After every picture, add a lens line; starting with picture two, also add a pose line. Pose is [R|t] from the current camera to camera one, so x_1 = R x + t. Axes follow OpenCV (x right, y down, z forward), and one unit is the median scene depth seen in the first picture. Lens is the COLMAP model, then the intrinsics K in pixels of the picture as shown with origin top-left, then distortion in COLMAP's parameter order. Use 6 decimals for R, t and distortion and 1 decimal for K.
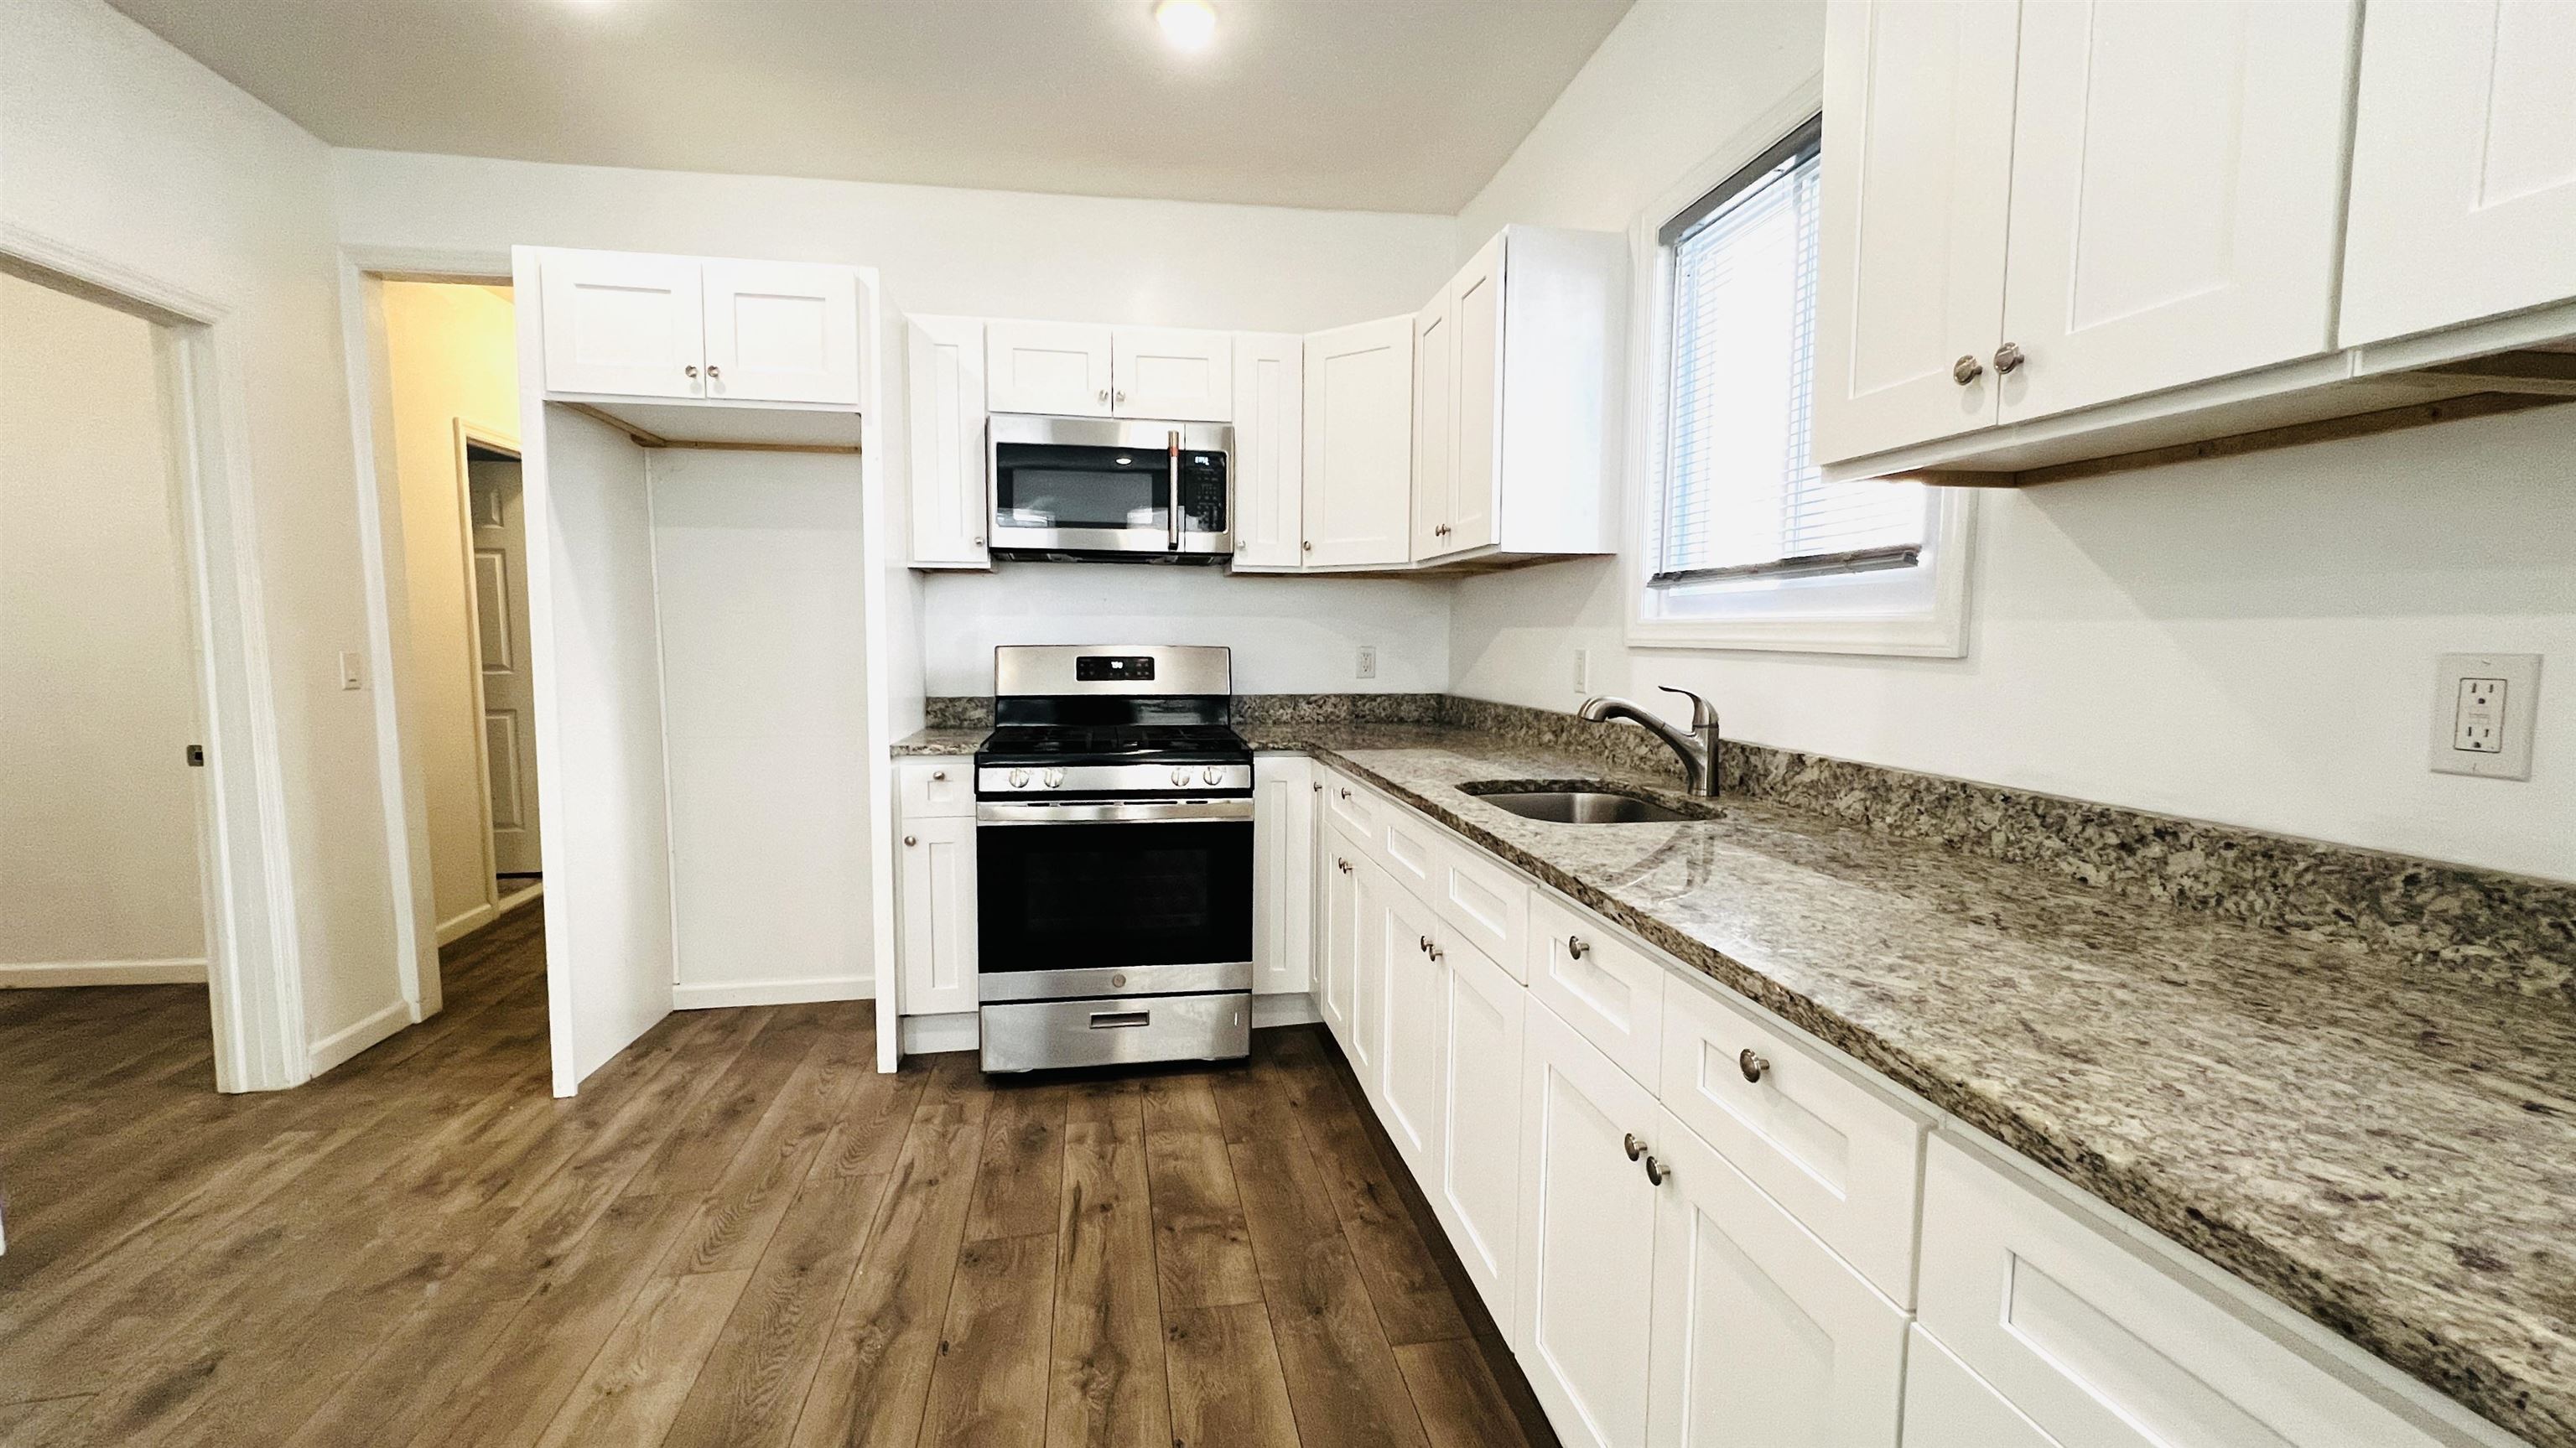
lens RADIAL K [[1039.5, 0, 1279.0], [0, 1039.5, 722.0], [0, 0, 1]] dist [-0.000051, -0.000032]
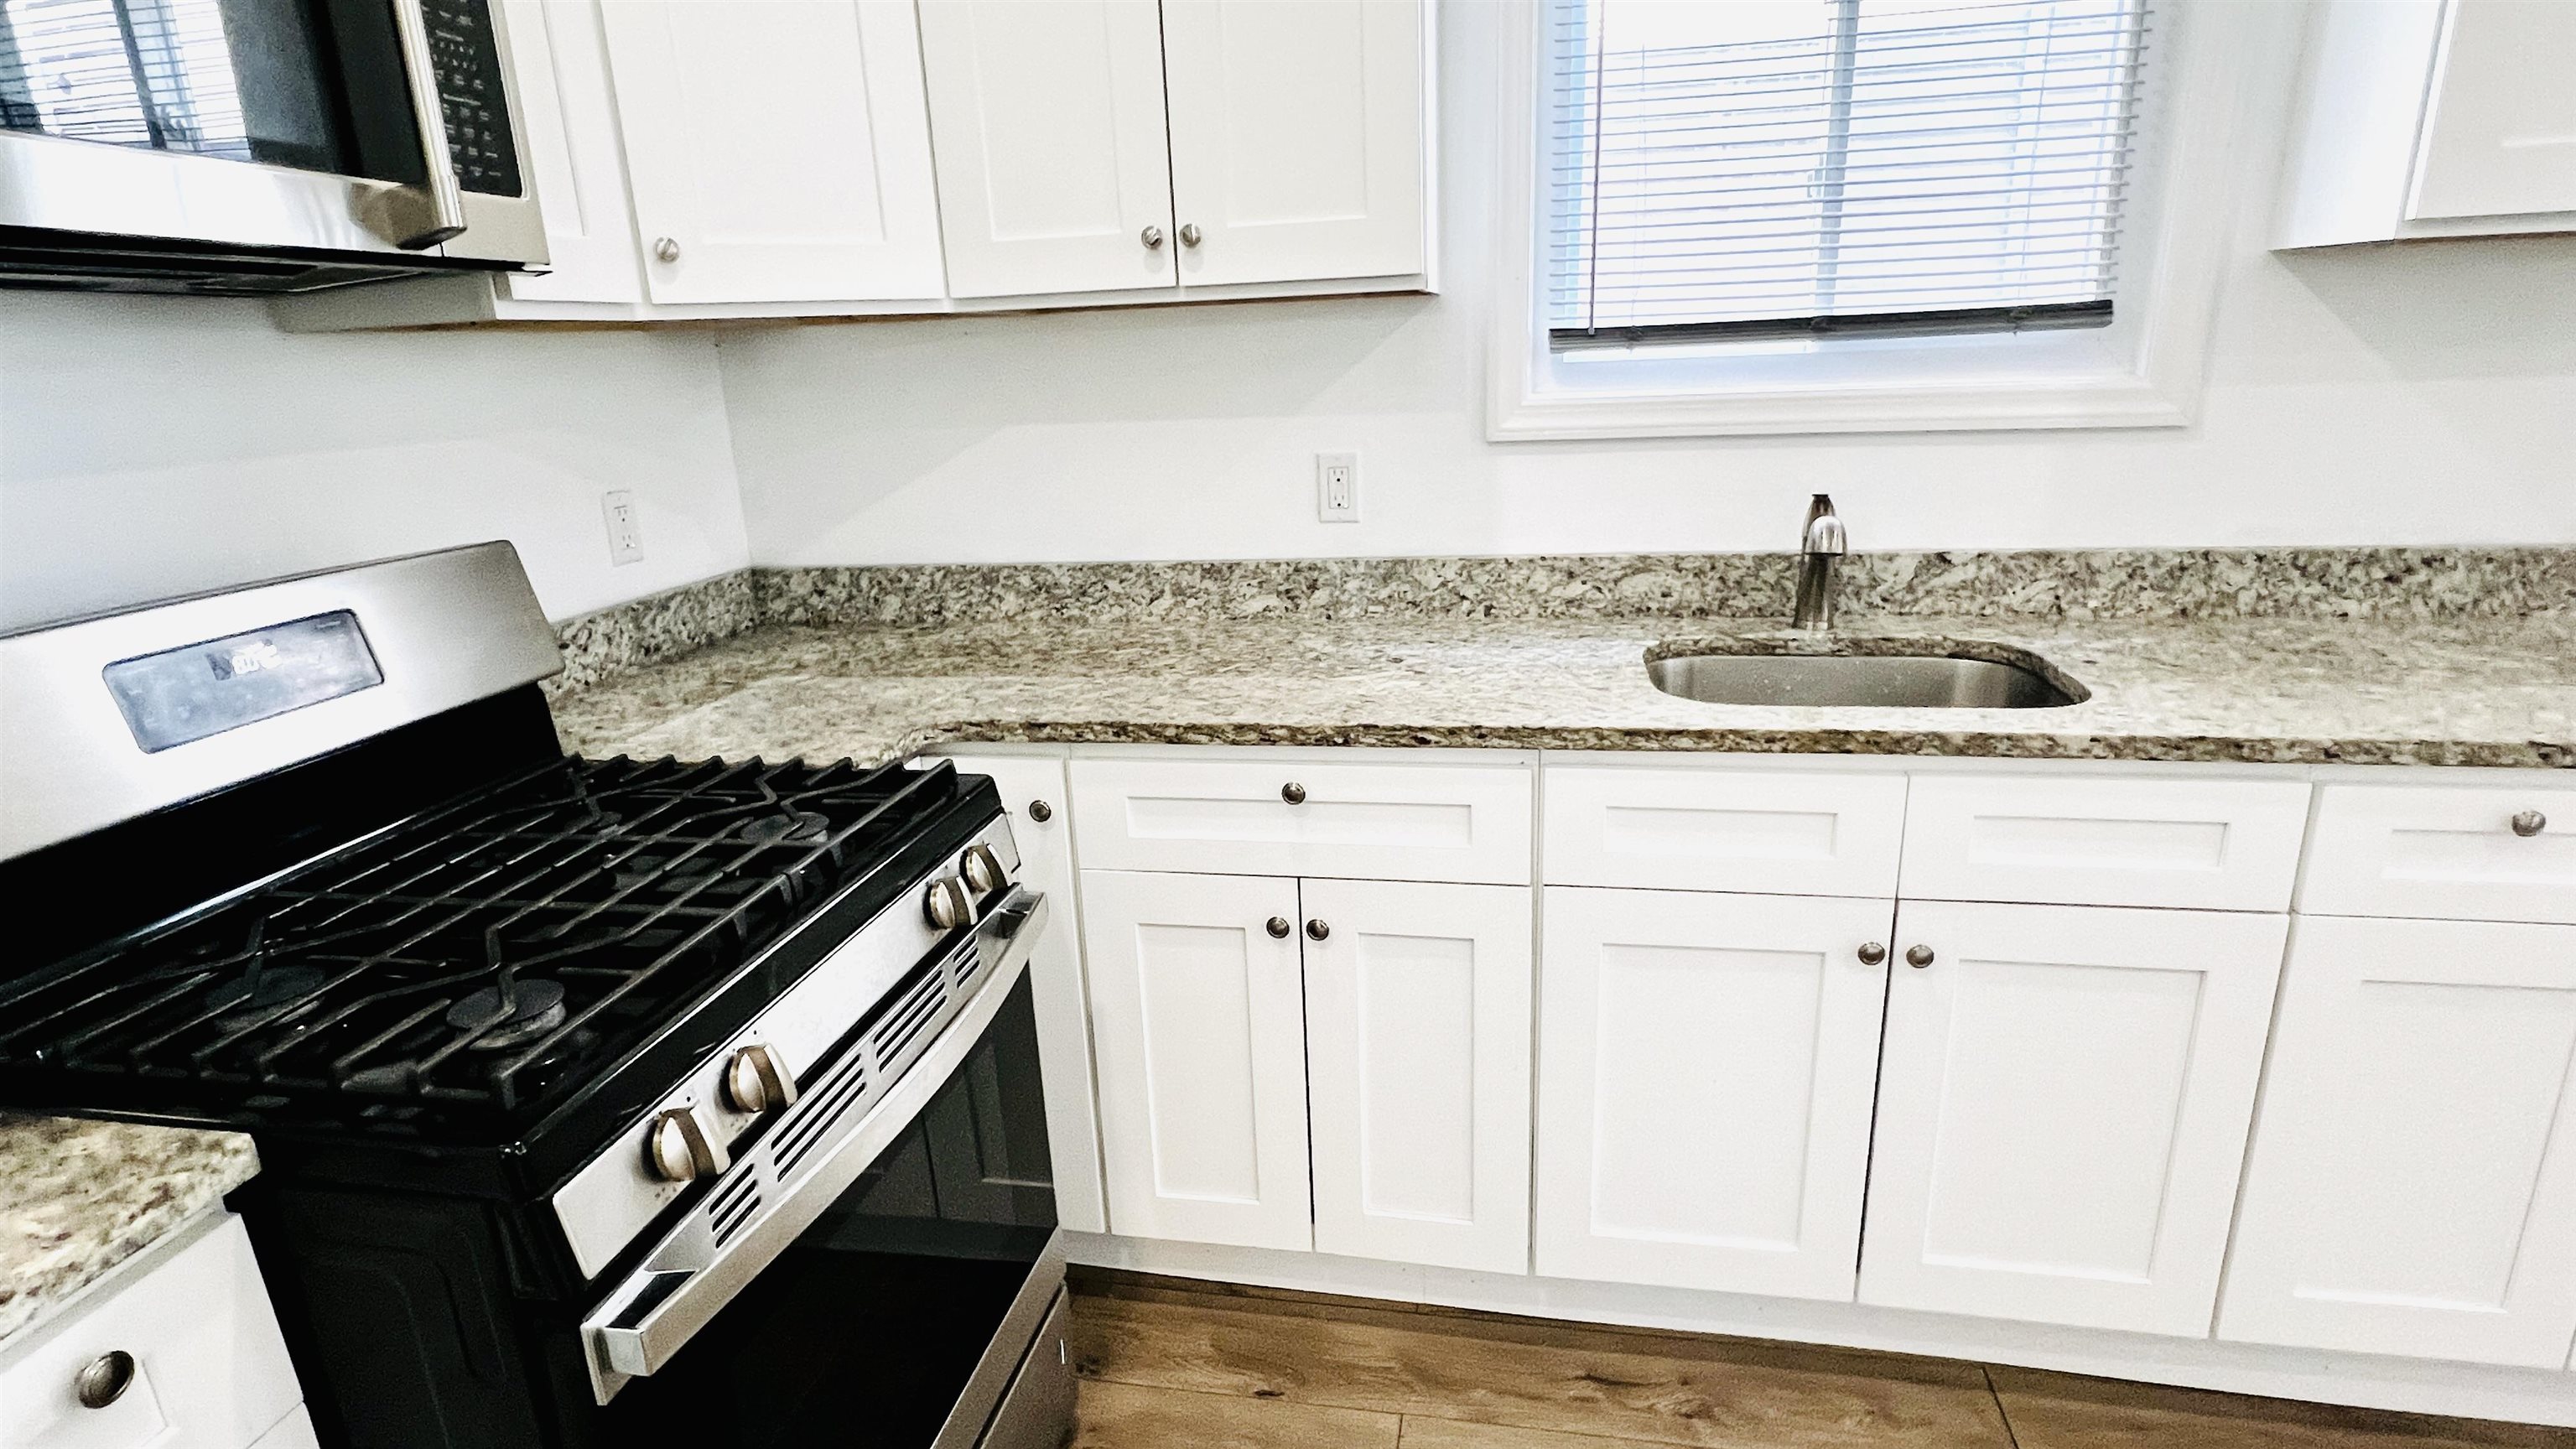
lens RADIAL K [[1275.1, 0, 1289.9], [0, 1275.1, 734.9], [0, 0, 1]] dist [0.002500, 0.000751]
pose [[0.352111, -0.289100, 0.890191, -0.831602], [0.121006, 0.957180, 0.262992, -0.208230], [-0.928103, 0.015116, 0.372016, 1.383930]]
